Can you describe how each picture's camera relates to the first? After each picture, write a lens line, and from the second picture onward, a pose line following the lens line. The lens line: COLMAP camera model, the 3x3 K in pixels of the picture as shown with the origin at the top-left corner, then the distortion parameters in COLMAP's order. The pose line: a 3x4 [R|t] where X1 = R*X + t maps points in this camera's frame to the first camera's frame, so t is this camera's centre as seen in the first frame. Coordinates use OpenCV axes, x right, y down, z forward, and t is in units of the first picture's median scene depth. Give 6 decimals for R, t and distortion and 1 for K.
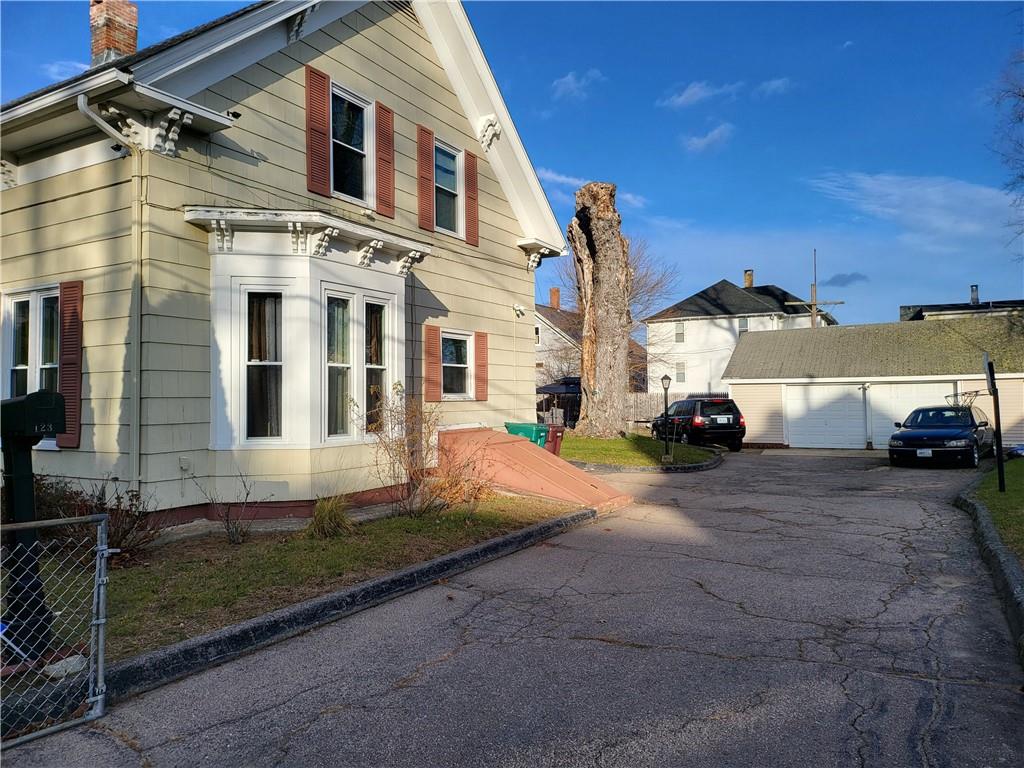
lens RADIAL K [[723.6, 0, 512.0], [0, 723.6, 384.0], [0, 0, 1]] dist [0.037470, -0.046521]
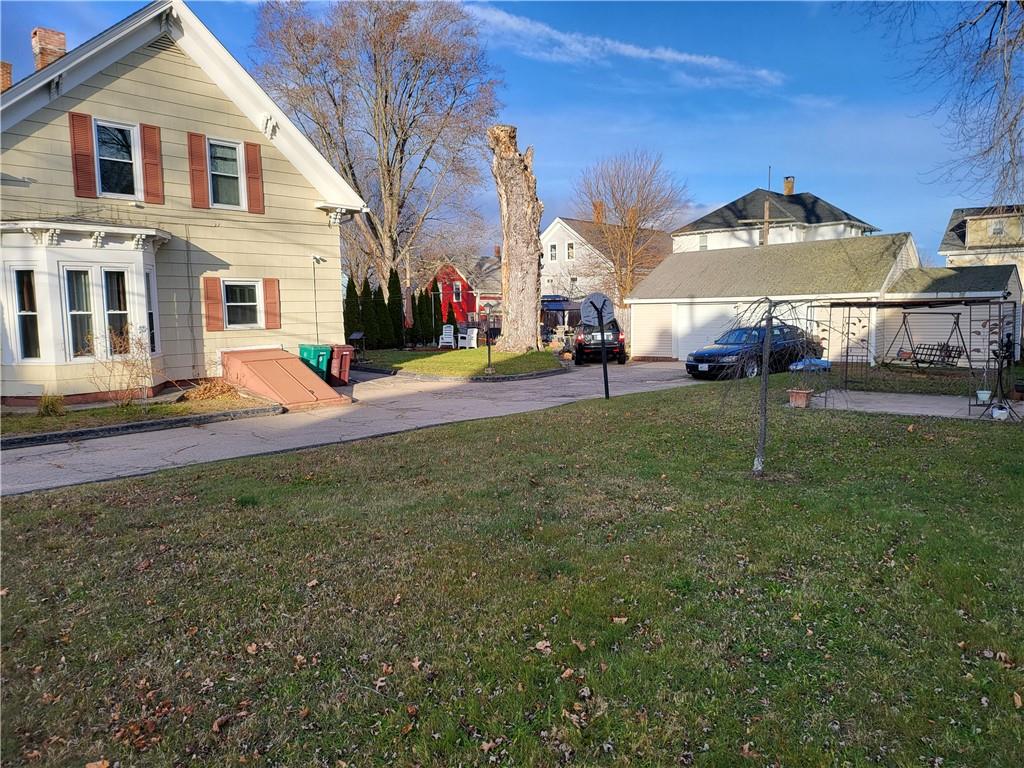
lens RADIAL K [[723.6, 0, 512.0], [0, 723.6, 384.0], [0, 0, 1]] dist [0.037470, -0.046521]
pose [[0.978812, 0.010964, -0.204465, 0.692403], [0.015089, 0.991988, 0.125428, -0.039433], [0.204202, -0.125855, 0.970805, -0.260207]]
